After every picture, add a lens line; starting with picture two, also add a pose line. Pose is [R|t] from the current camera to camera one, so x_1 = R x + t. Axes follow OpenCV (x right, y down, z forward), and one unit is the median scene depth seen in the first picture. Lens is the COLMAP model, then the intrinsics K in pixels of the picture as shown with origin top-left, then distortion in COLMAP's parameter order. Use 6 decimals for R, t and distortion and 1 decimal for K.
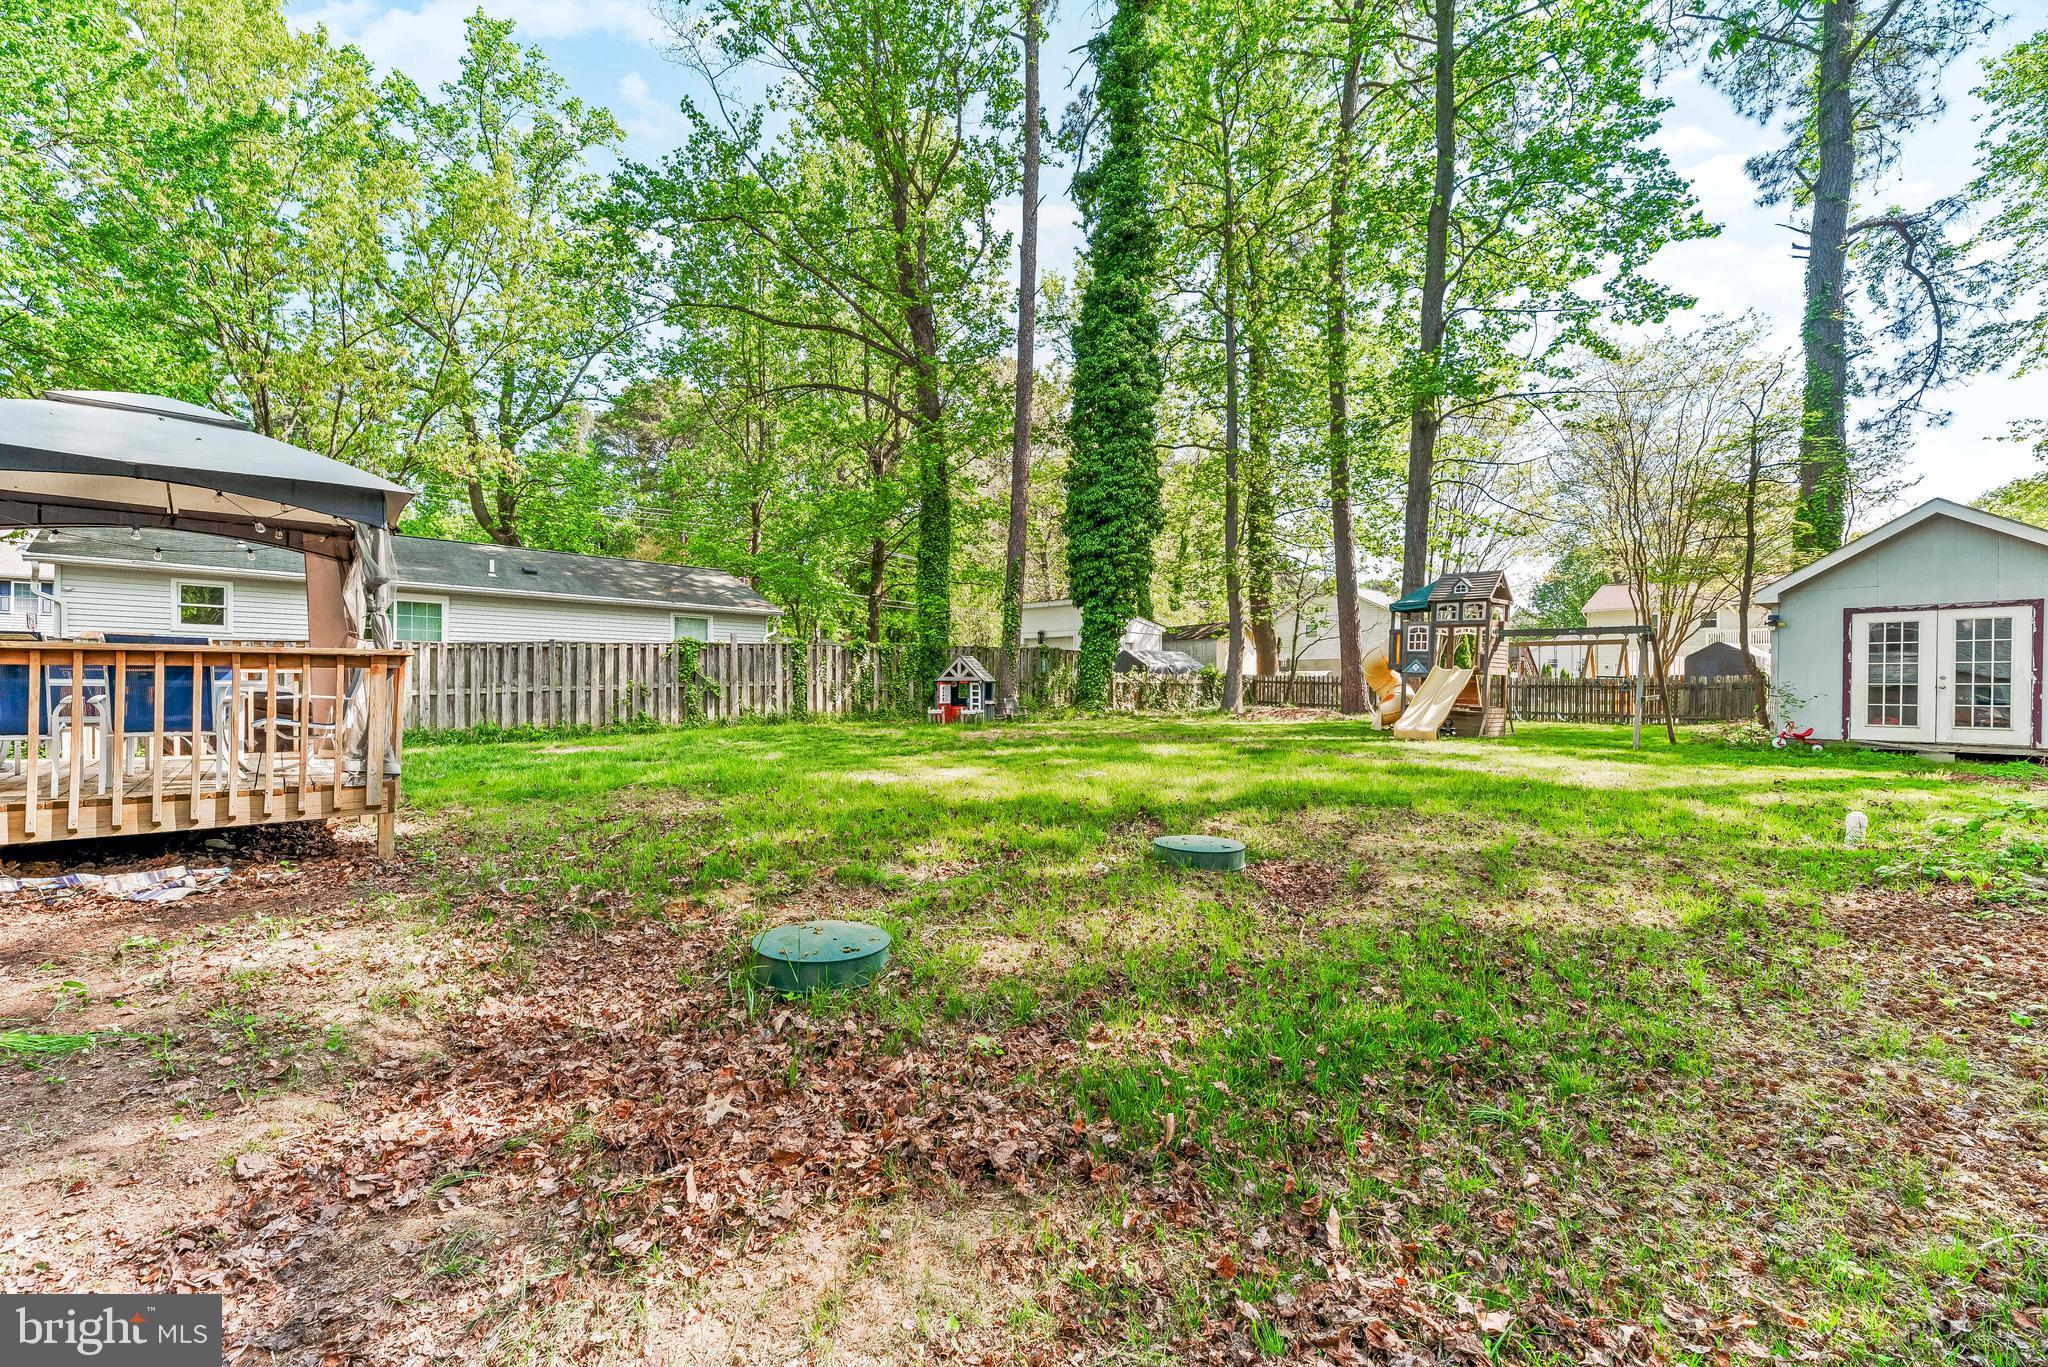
lens RADIAL K [[818.9, 0, 1025.2], [0, 818.9, 687.2], [0, 0, 1]] dist [-0.000074, -0.000192]
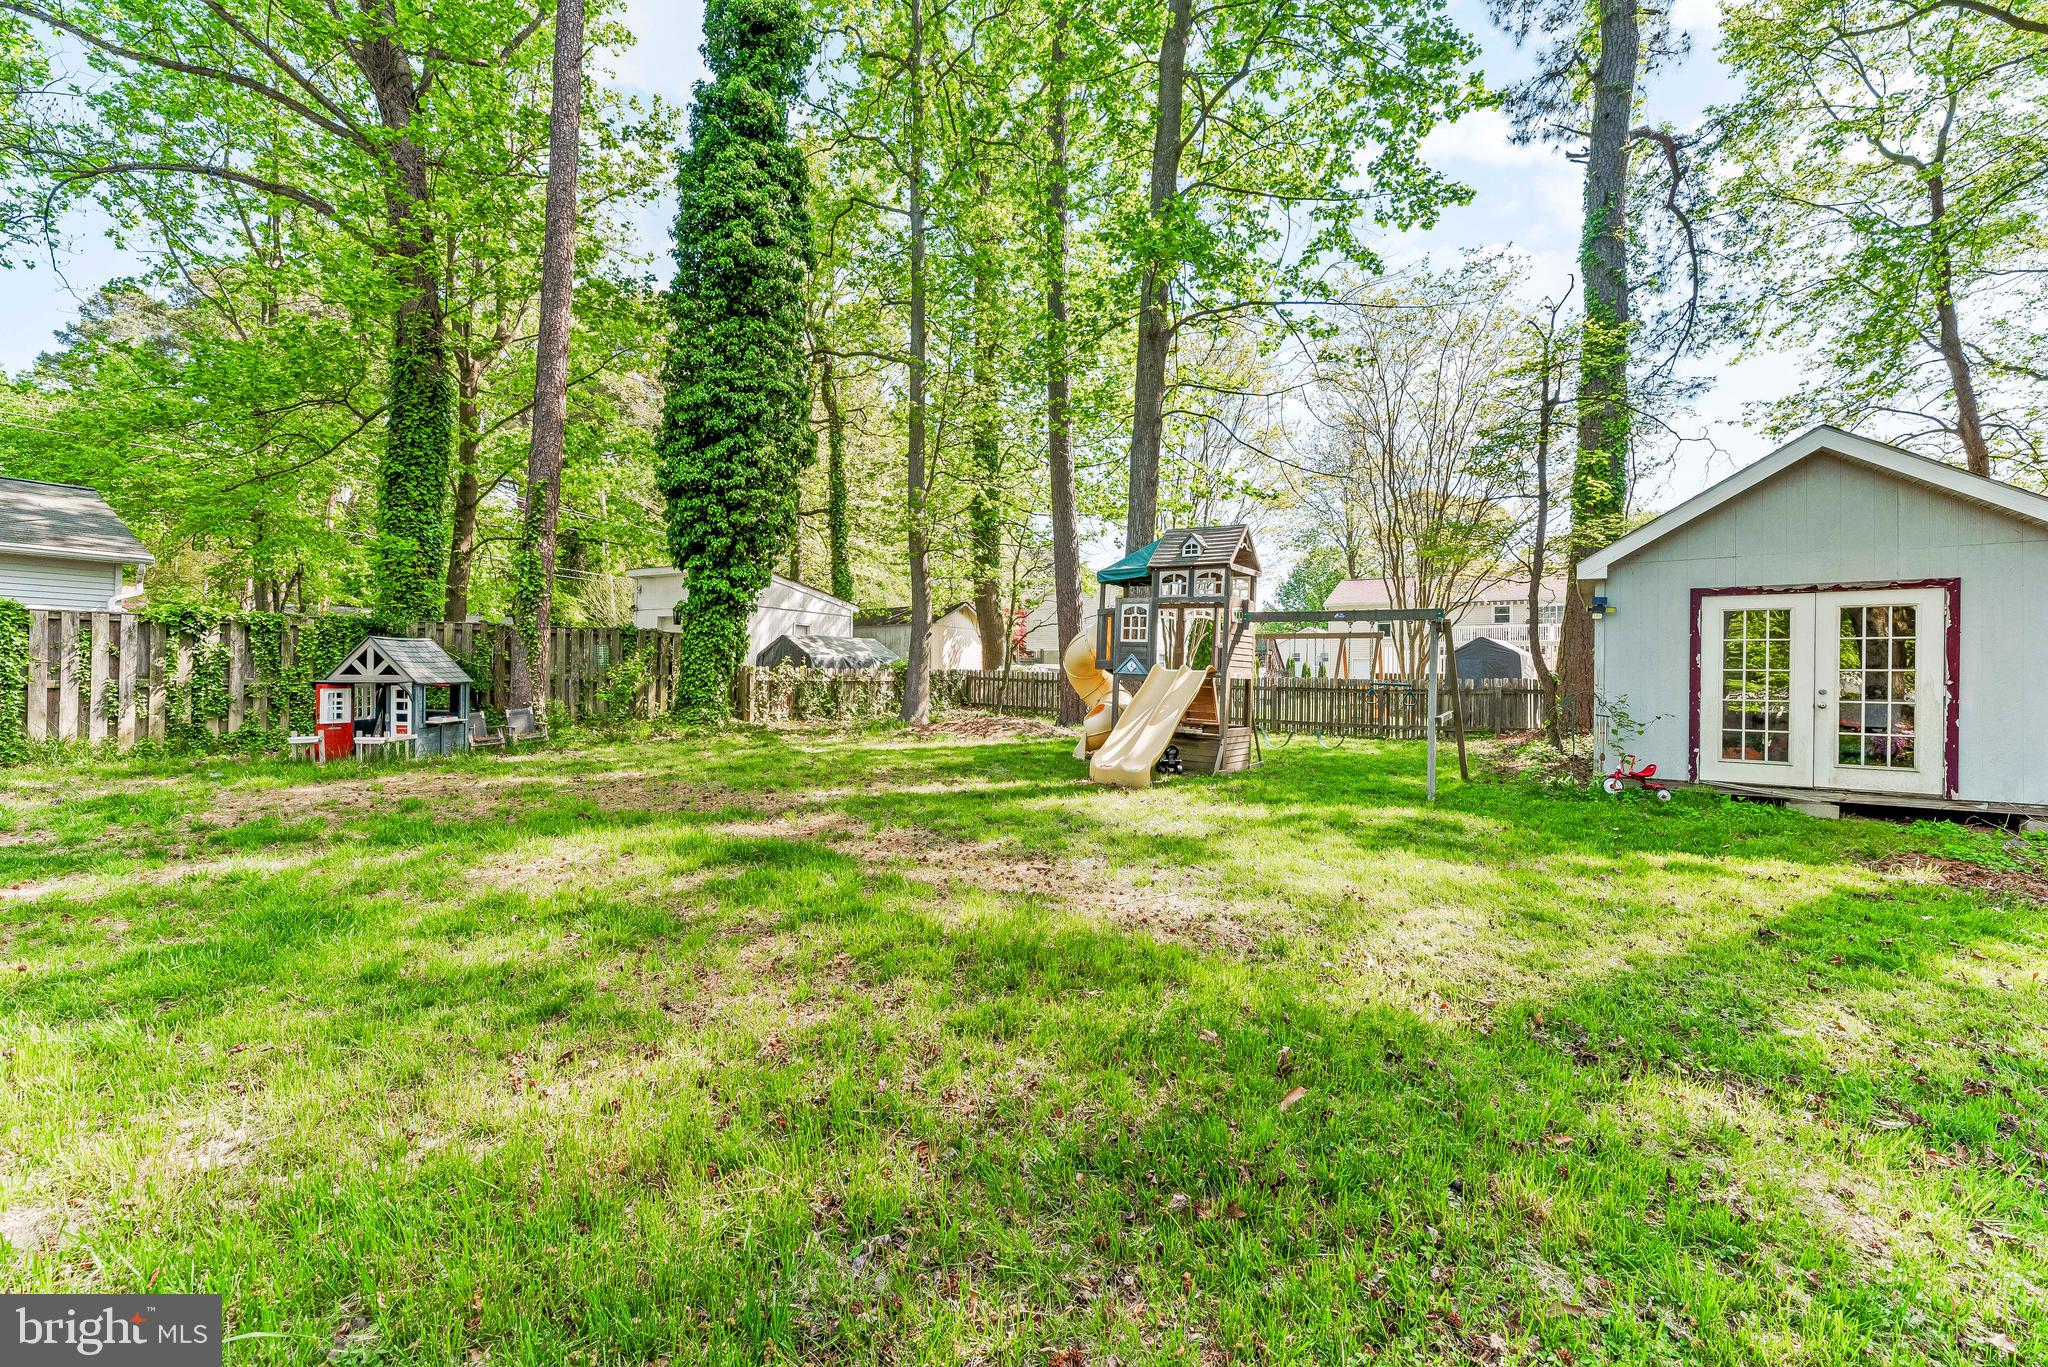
lens RADIAL K [[847.6, 0, 1027.5], [0, 847.6, 672.7], [0, 0, 1]] dist [-0.000506, -0.000101]
pose [[0.964176, 0.006440, 0.265184, 0.192401], [-0.005291, 0.999973, -0.005049, -0.013475], [-0.265209, 0.003466, 0.964185, 0.321584]]
